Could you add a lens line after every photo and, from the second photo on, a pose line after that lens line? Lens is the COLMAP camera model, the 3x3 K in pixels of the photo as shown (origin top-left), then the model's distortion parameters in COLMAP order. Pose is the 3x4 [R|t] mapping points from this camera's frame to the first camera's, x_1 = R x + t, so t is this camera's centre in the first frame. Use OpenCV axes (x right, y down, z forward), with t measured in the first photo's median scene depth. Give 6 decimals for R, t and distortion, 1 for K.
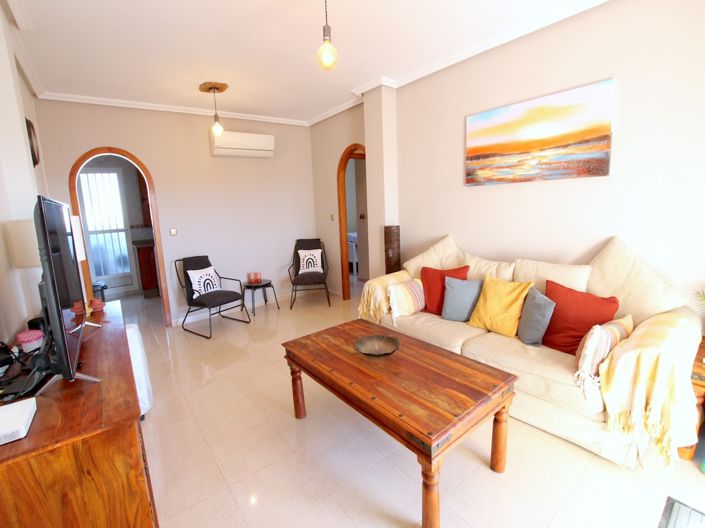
lens RADIAL K [[324.1, 0, 352.5], [0, 324.1, 248.4], [0, 0, 1]] dist [-0.035036, 0.000450]
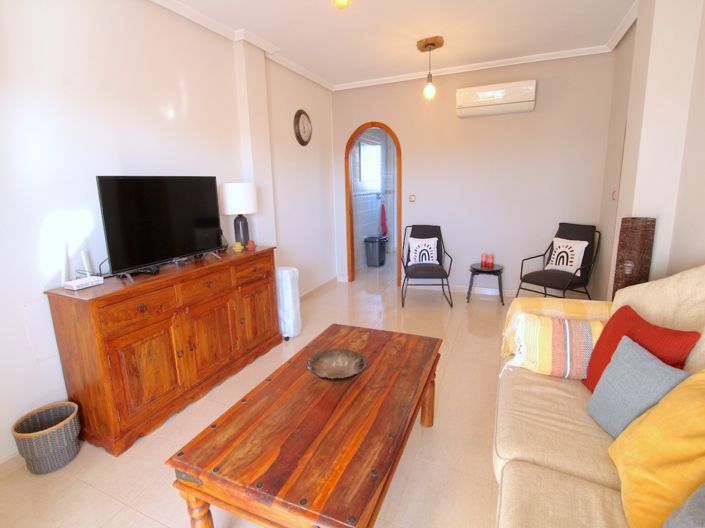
lens RADIAL K [[348.6, 0, 359.6], [0, 348.6, 250.5], [0, 0, 1]] dist [-0.018840, -0.000073]
pose [[0.489147, 0.199072, -0.849179, 0.545400], [-0.113144, 0.979861, 0.164533, -0.084754], [0.864831, 0.015599, 0.501820, 0.436095]]
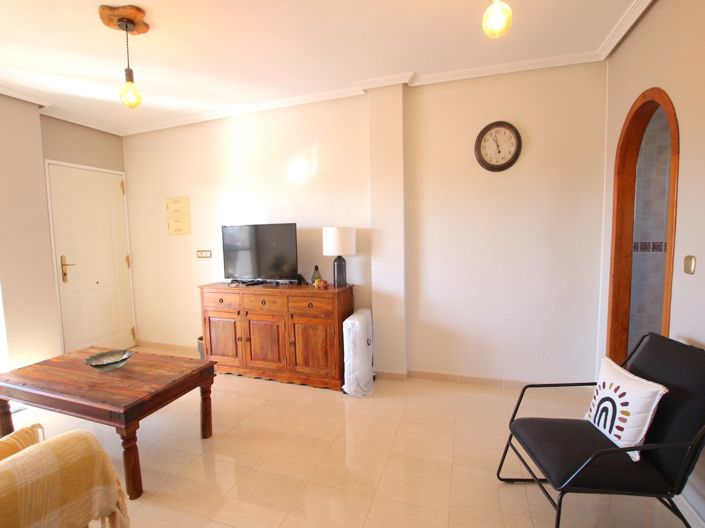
lens RADIAL K [[338.7, 0, 352.5], [0, 338.7, 264.0], [0, 0, 1]] dist [-0.030237, 0.000389]
pose [[-0.827297, 0.116062, -0.549645, -0.019118], [-0.010303, 0.975126, 0.221413, -0.206624], [0.561670, 0.188837, -0.805523, 1.672989]]
